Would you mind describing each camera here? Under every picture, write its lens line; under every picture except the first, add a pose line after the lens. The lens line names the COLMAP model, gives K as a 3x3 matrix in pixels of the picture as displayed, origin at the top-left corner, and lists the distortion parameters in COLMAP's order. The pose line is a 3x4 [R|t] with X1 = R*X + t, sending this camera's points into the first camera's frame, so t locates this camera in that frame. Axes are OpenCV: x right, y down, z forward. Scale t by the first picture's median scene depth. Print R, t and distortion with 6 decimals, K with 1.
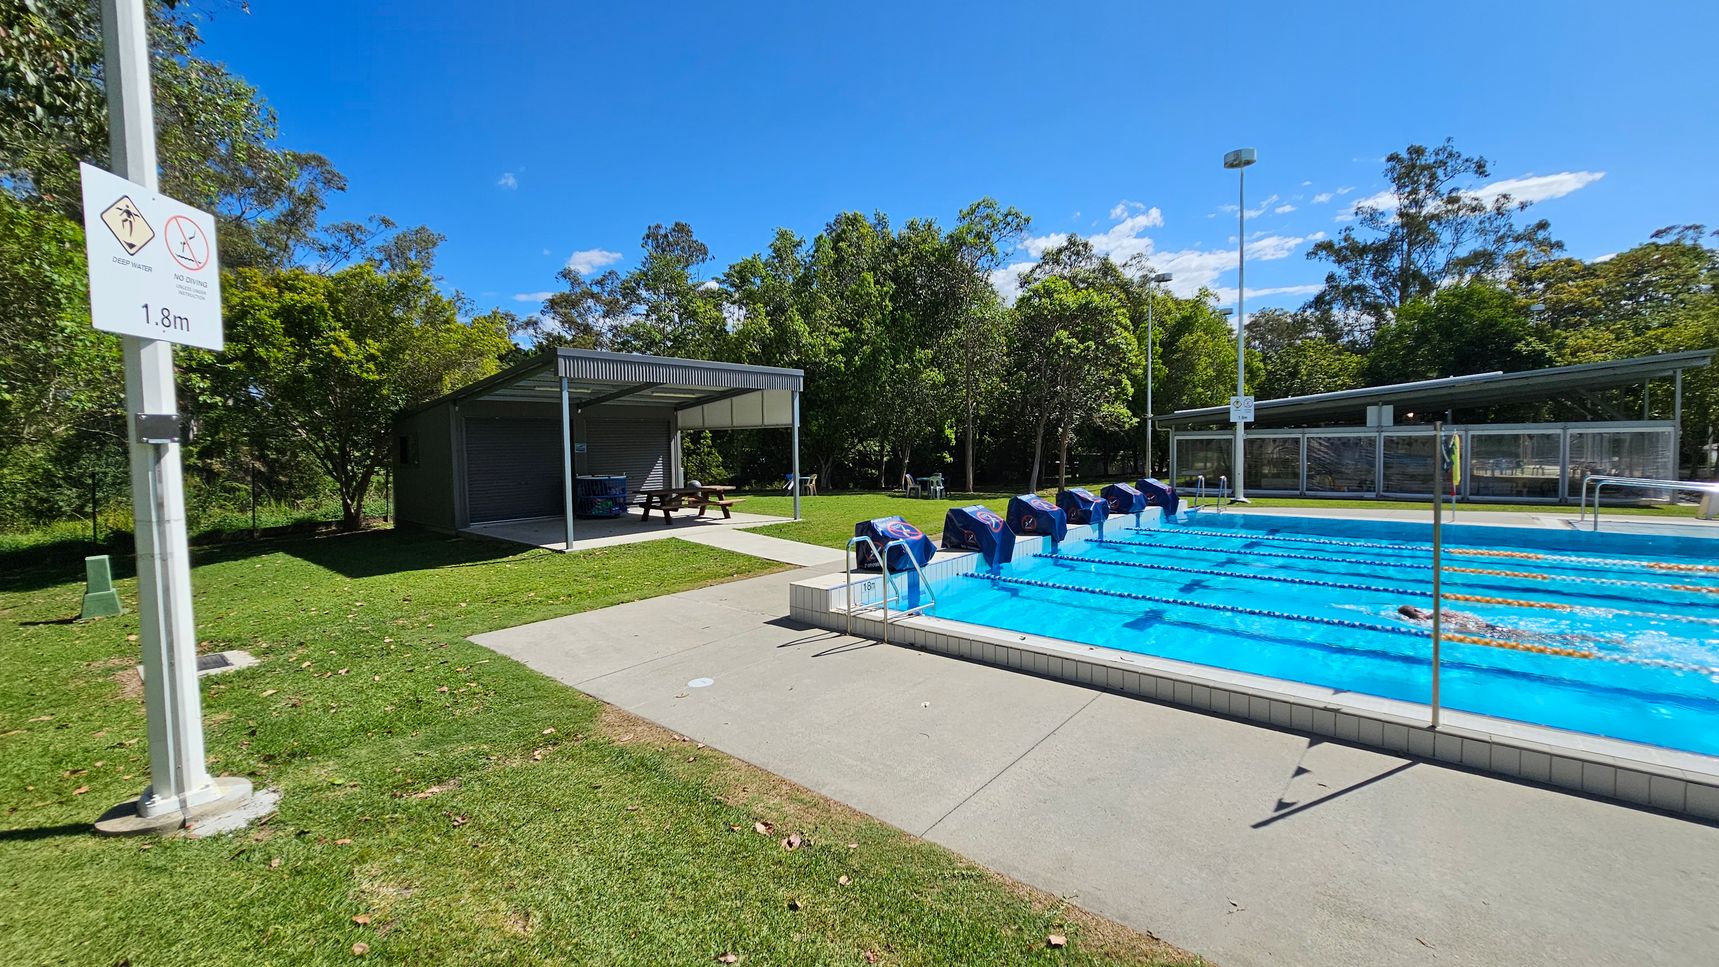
lens RADIAL K [[709.1, 0, 848.5], [0, 709.1, 486.4], [0, 0, 1]] dist [0.003029, -0.000094]
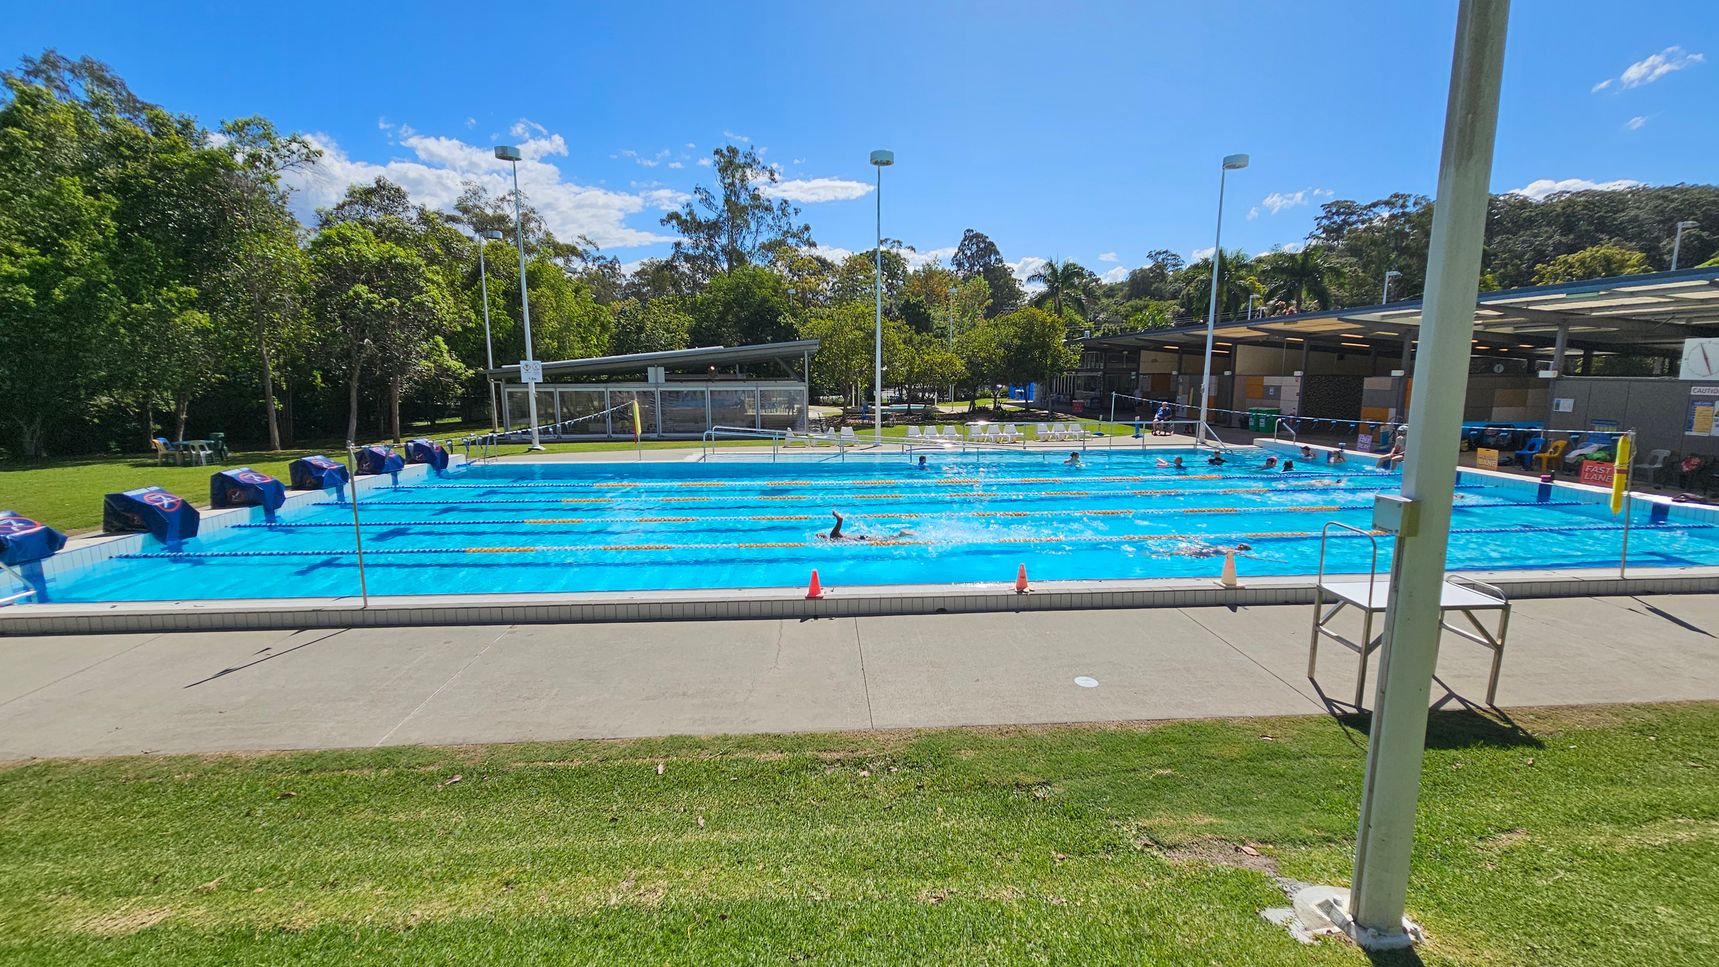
lens RADIAL K [[709.8, 0, 865.8], [0, 709.8, 483.1], [0, 0, 1]] dist [-0.001384, 0.000455]
pose [[0.711909, -0.096911, 0.695553, 0.078002], [0.034054, 0.994031, 0.103643, -0.019788], [-0.701446, -0.050098, 0.710960, -0.185497]]
